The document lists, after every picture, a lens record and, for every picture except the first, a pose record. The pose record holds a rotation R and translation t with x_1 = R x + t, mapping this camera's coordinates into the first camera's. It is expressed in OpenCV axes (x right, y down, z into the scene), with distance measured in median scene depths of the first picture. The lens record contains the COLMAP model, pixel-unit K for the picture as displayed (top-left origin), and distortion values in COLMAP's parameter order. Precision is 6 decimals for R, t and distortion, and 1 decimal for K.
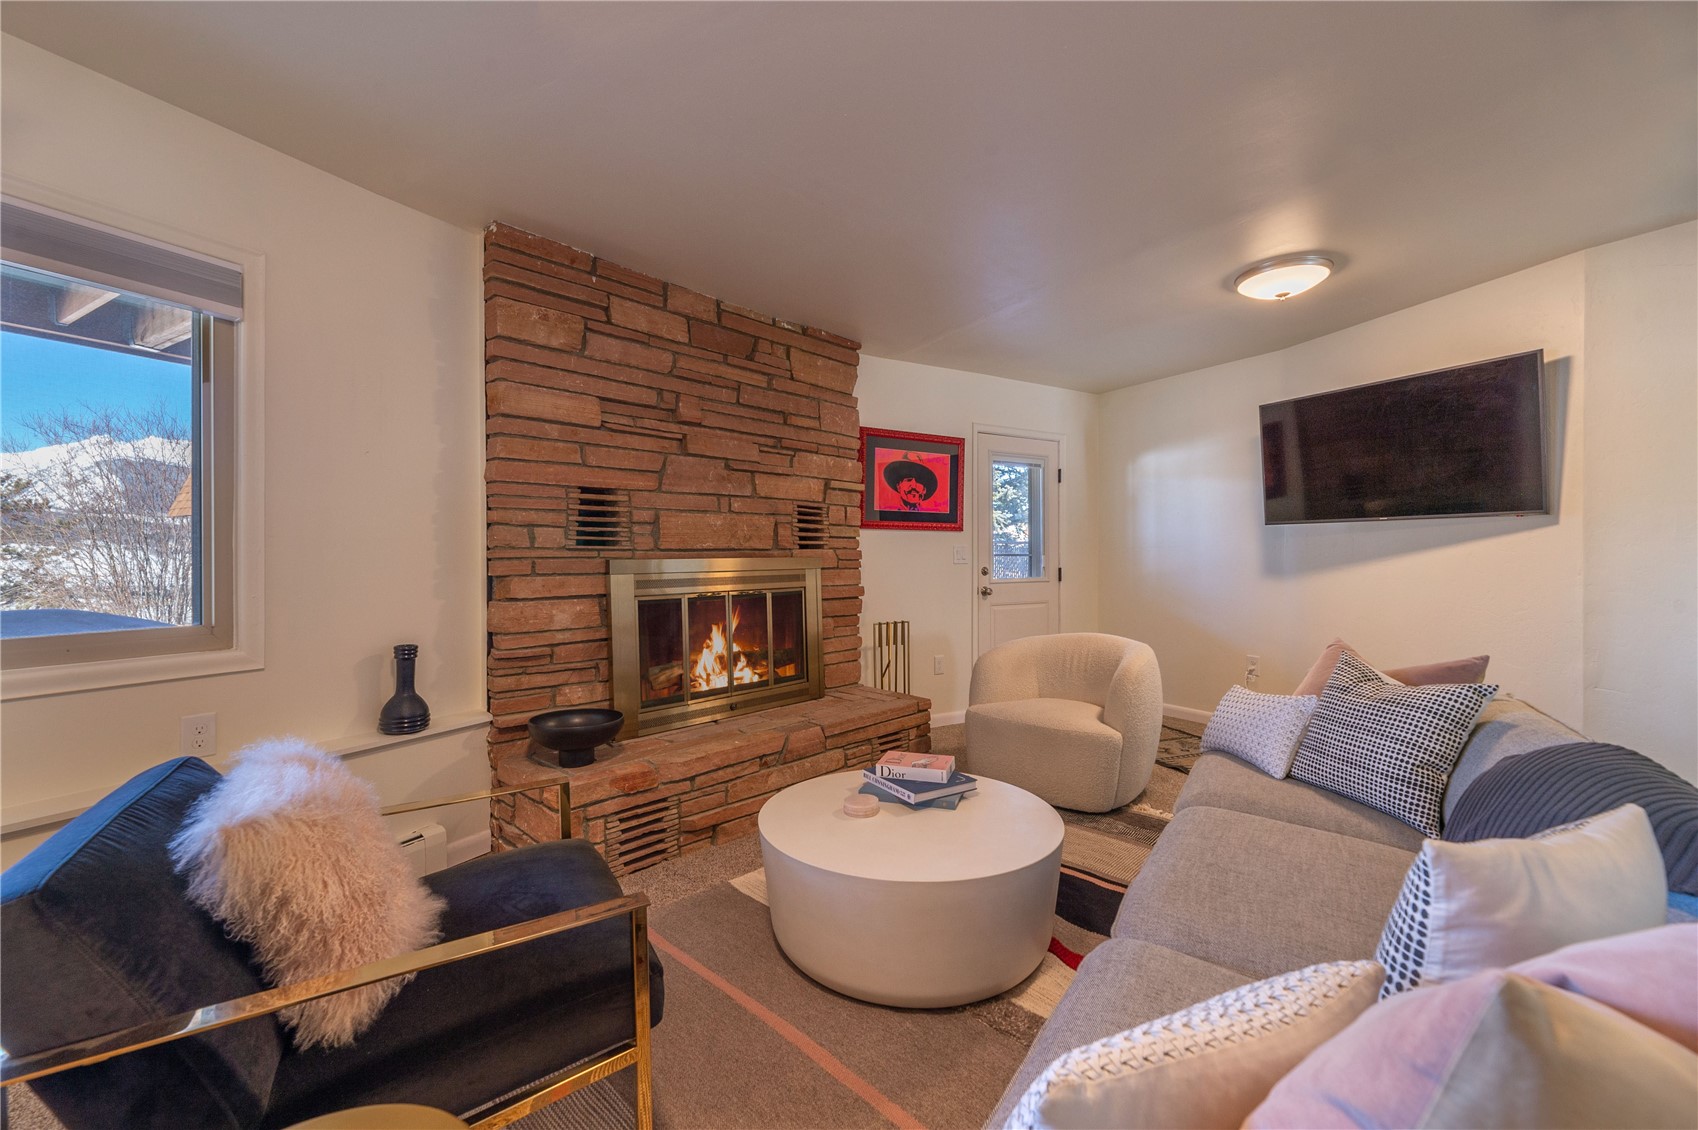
lens RADIAL K [[697.2, 0, 837.9], [0, 697.2, 559.4], [0, 0, 1]] dist [-0.000532, -0.000176]
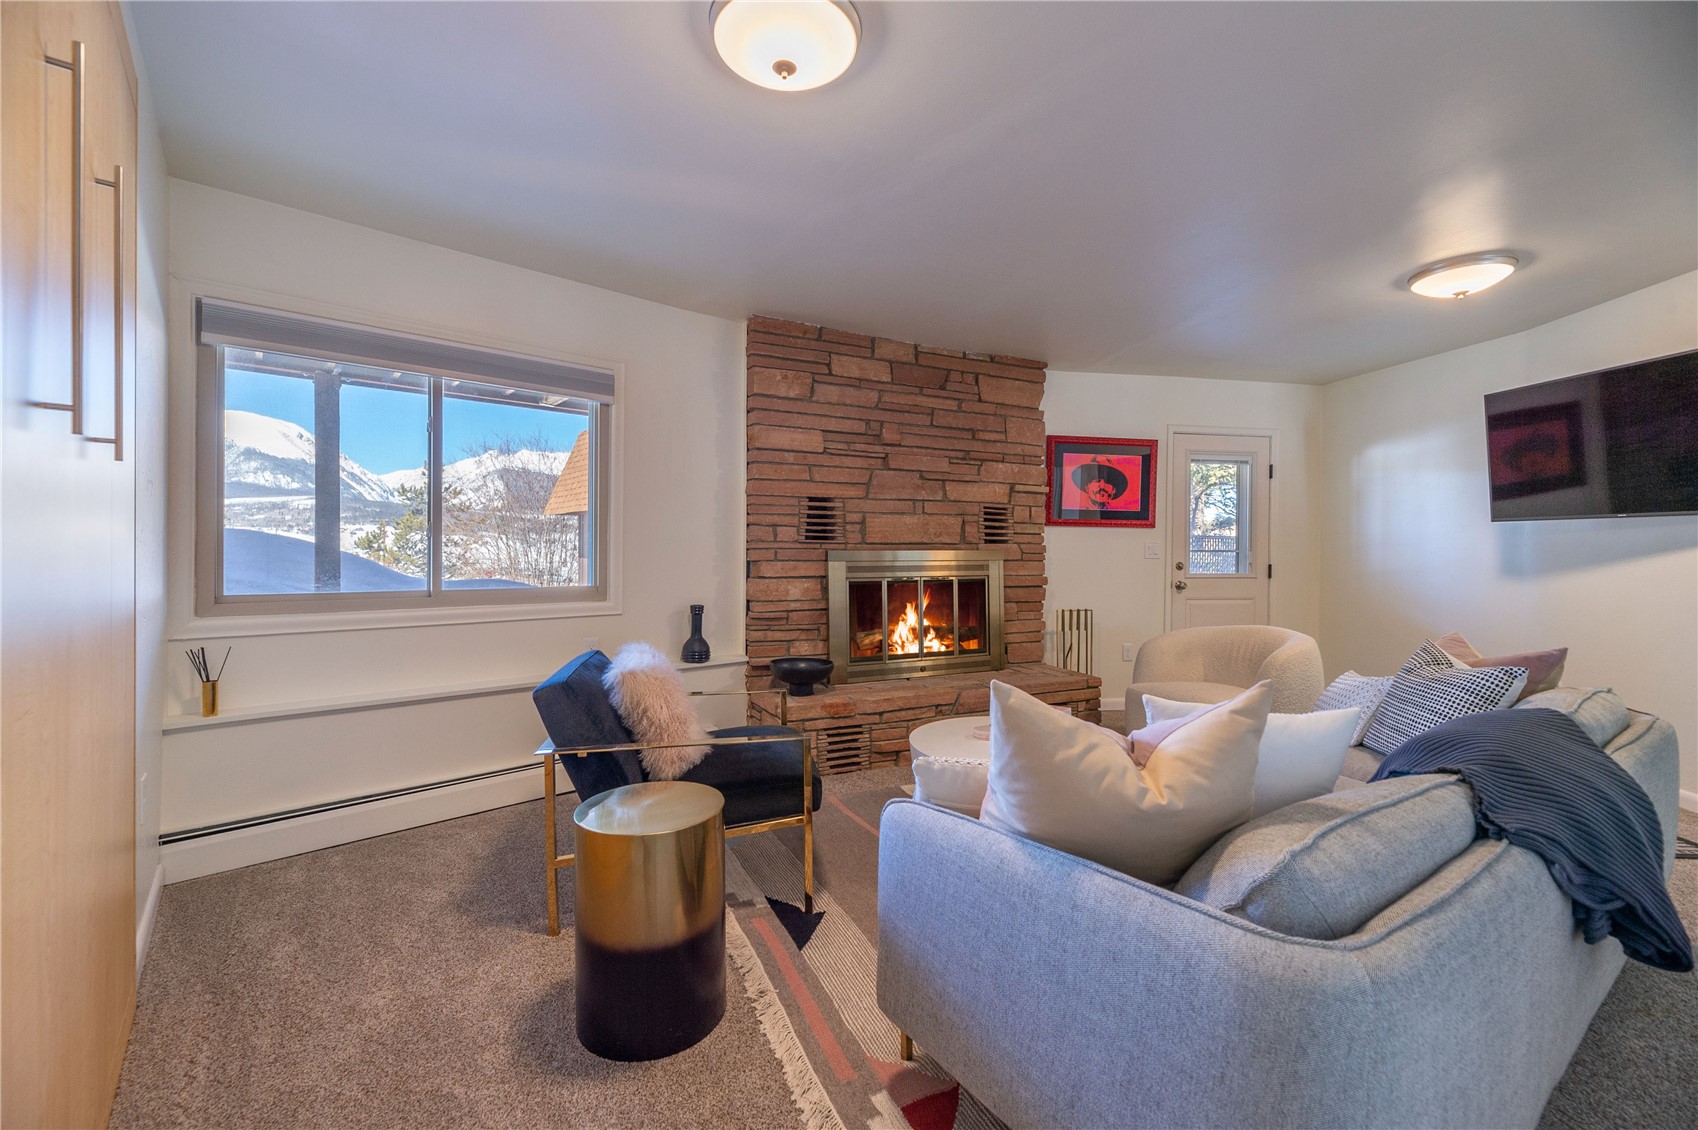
lens RADIAL K [[697.2, 0, 837.9], [0, 697.2, 559.4], [0, 0, 1]] dist [-0.000532, -0.000176]
pose [[0.936971, 0.015682, -0.349055, 0.151764], [-0.012421, 0.999856, 0.011580, 0.001757], [0.349186, -0.006515, 0.937031, -0.243795]]
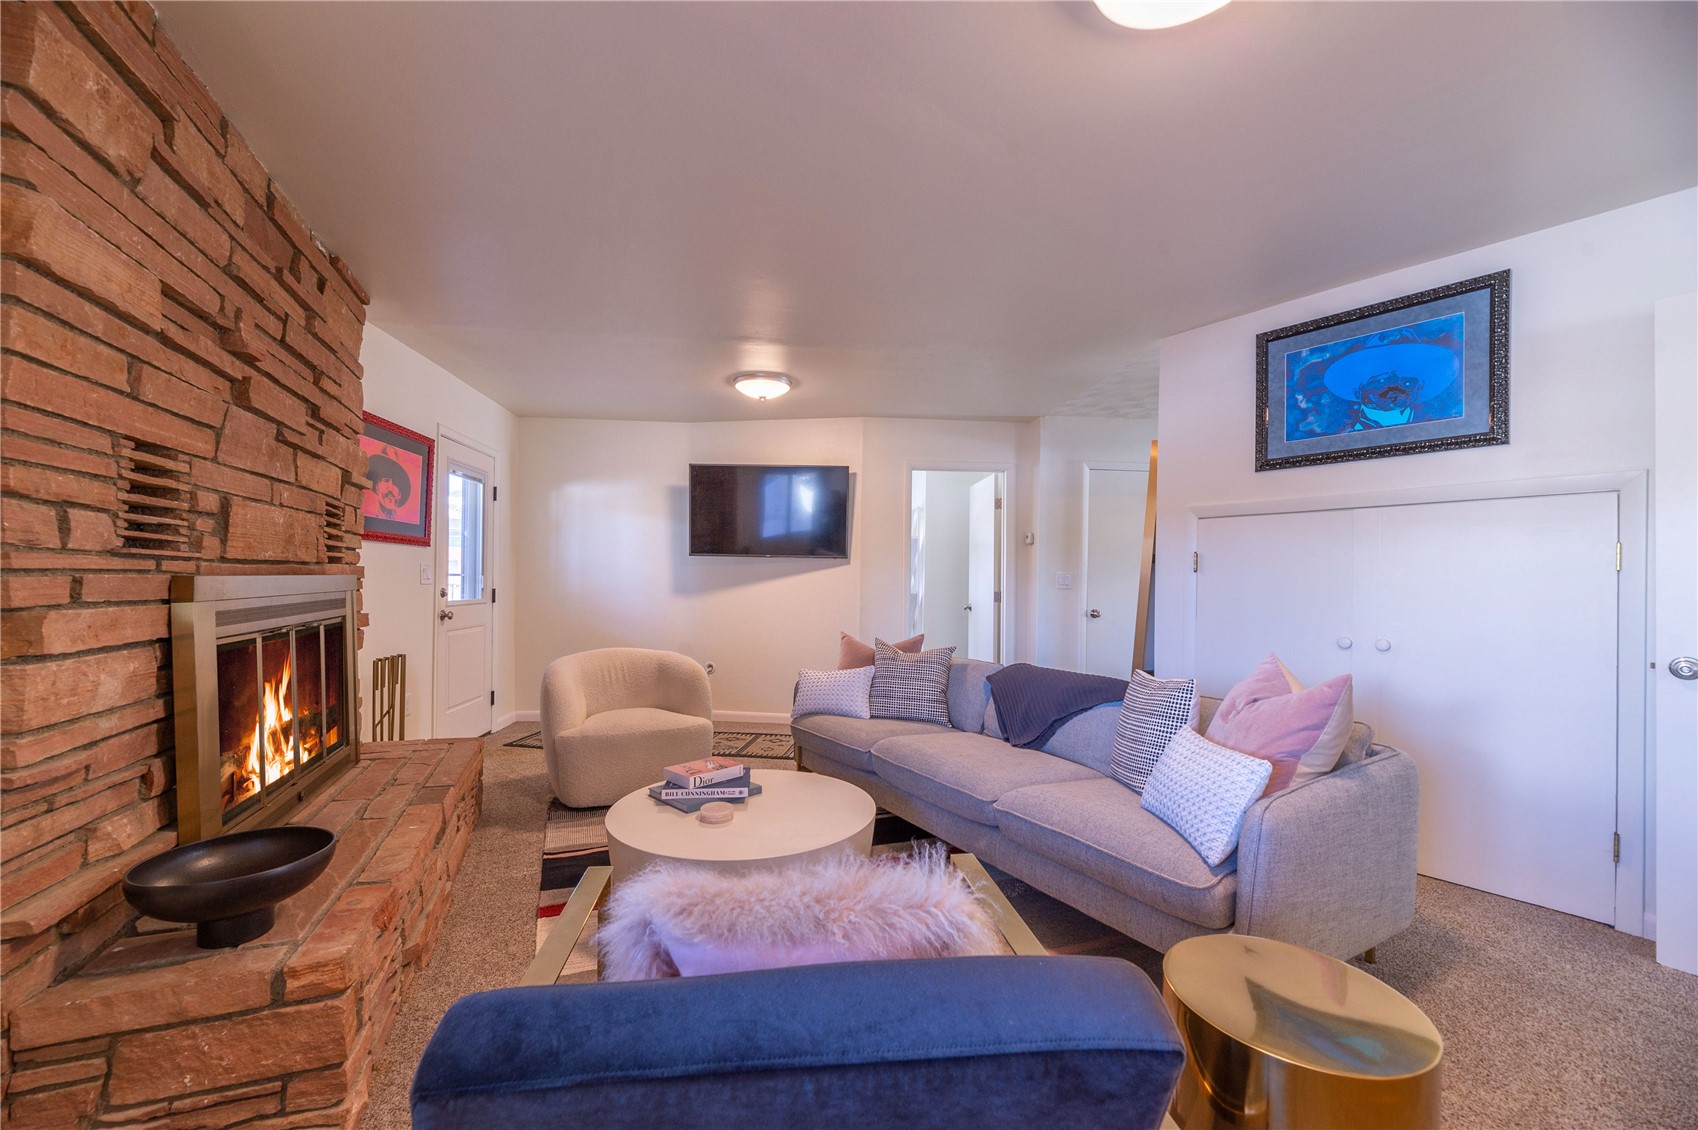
lens RADIAL K [[678.1, 0, 851.2], [0, 678.1, 581.2], [0, 0, 1]] dist [0.010476, 0.000018]
pose [[0.424405, 0.006902, 0.905446, -0.559990], [-0.008336, 0.999958, -0.003715, 0.002209], [-0.905434, -0.005972, 0.424445, 0.259693]]
